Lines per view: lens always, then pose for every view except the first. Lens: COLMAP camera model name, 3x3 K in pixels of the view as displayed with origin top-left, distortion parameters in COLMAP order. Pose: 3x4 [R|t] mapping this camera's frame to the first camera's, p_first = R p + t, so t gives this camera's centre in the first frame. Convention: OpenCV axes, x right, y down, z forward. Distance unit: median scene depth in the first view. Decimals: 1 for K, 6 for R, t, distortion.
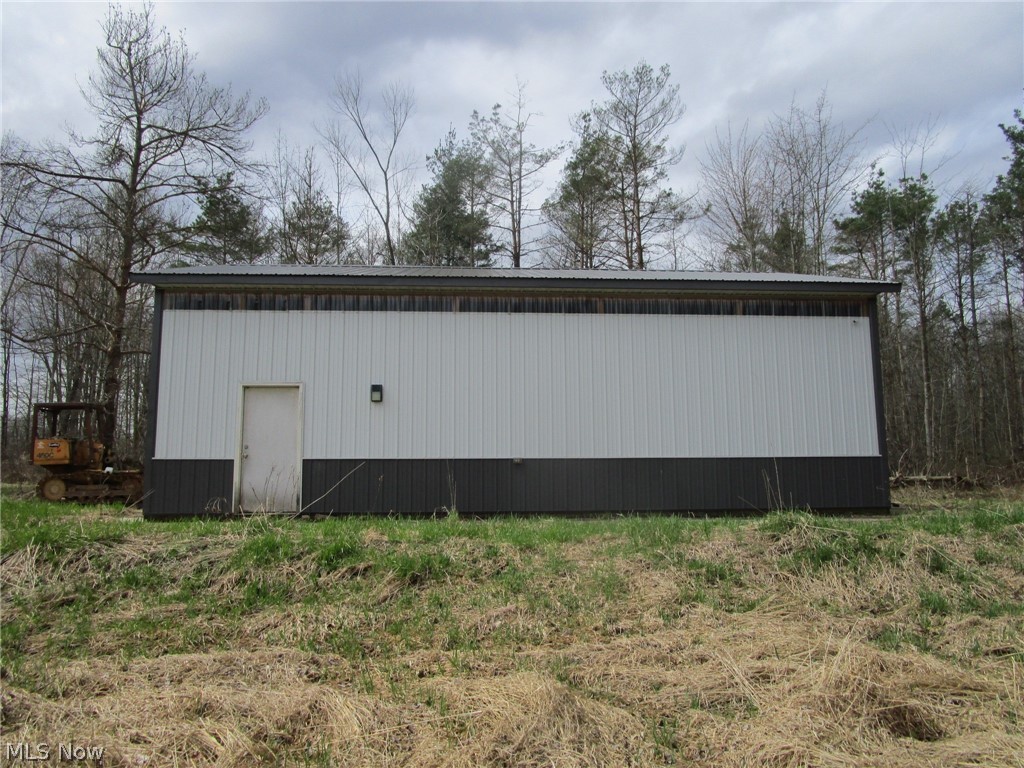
lens RADIAL K [[720.0, 0, 512.0], [0, 720.0, 384.0], [0, 0, 1]] dist [-0.029168, -0.000854]
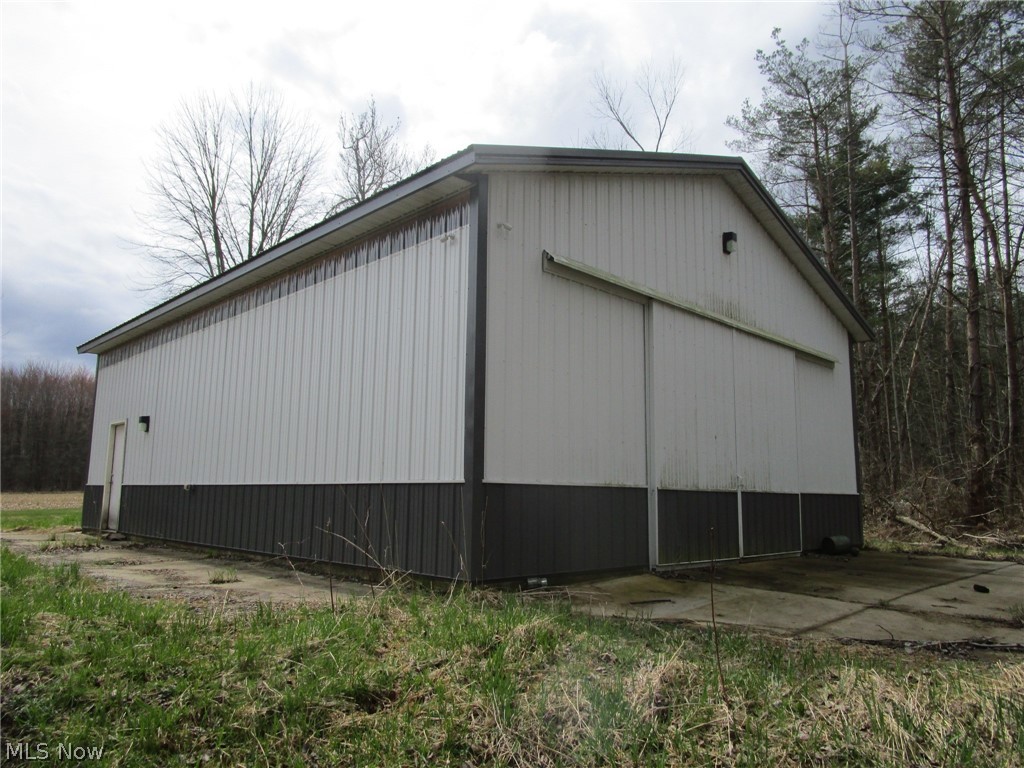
lens RADIAL K [[720.0, 0, 512.0], [0, 720.0, 384.0], [0, 0, 1]] dist [-0.029168, -0.000854]
pose [[0.643301, -0.106987, -0.758101, 0.477807], [0.087633, 0.993970, -0.065911, 0.035399], [0.760581, -0.024034, 0.648798, 0.358438]]
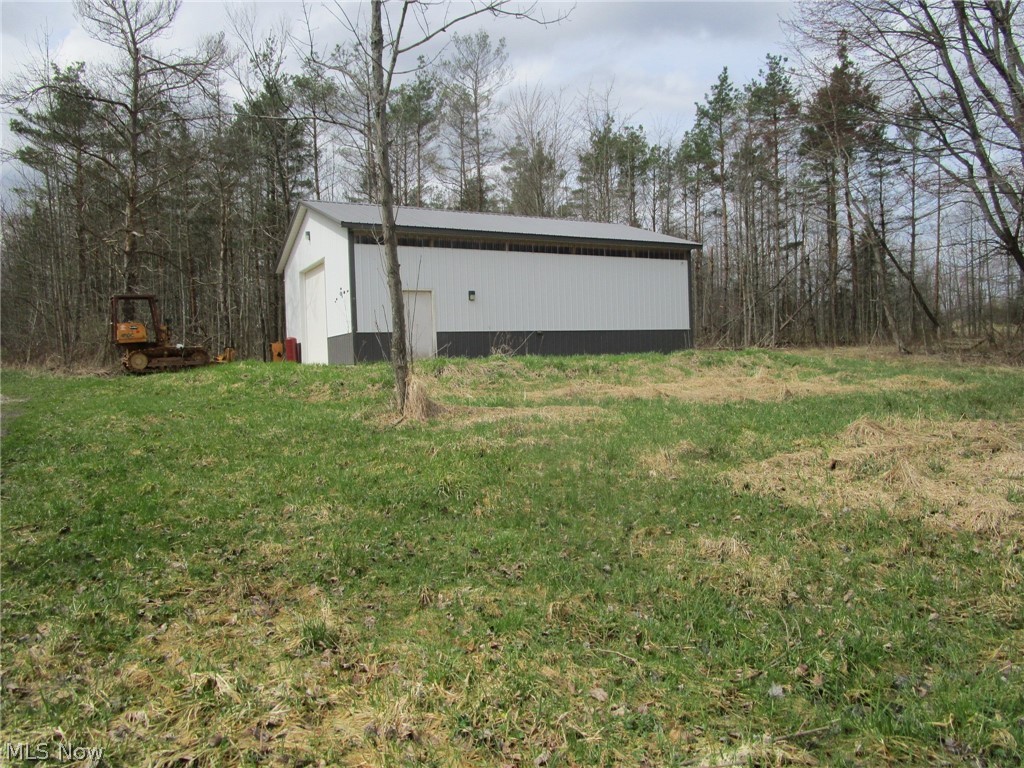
lens RADIAL K [[720.0, 0, 512.0], [0, 720.0, 384.0], [0, 0, 1]] dist [-0.029168, -0.000854]
pose [[0.908465, -0.037850, 0.416244, -0.567323], [-0.028581, 0.987934, 0.152212, -0.030226], [-0.416983, -0.150176, 0.896422, -0.467130]]
